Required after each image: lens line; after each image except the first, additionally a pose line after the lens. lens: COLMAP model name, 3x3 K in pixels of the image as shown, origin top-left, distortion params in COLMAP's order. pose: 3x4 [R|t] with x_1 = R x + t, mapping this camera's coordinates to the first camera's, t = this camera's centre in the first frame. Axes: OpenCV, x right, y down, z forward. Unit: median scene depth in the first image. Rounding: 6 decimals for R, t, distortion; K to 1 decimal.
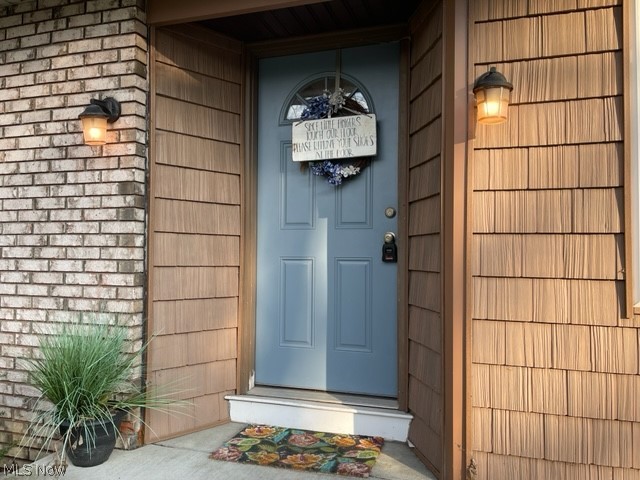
lens RADIAL K [[525.6, 0, 321.9], [0, 525.6, 236.9], [0, 0, 1]] dist [0.008796, 0.003868]
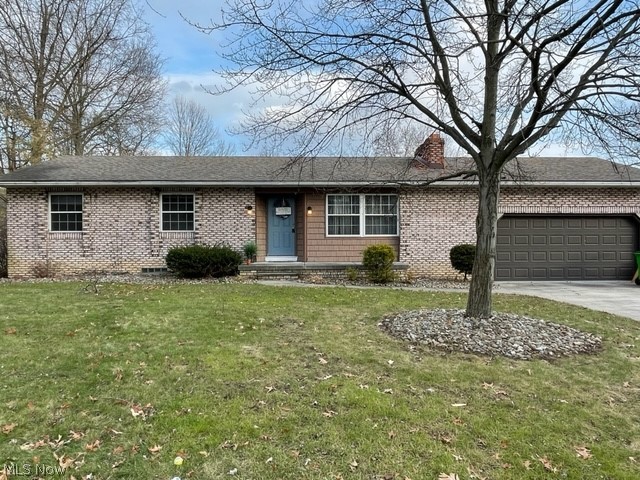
lens RADIAL K [[461.1, 0, 320.0], [0, 461.1, 239.7], [0, 0, 1]] dist [0.002924, -0.000118]
pose [[0.938224, -0.009455, 0.345899, -1.479324], [0.006065, 0.999922, 0.010881, 0.077861], [-0.345975, -0.008110, 0.938209, -4.257667]]
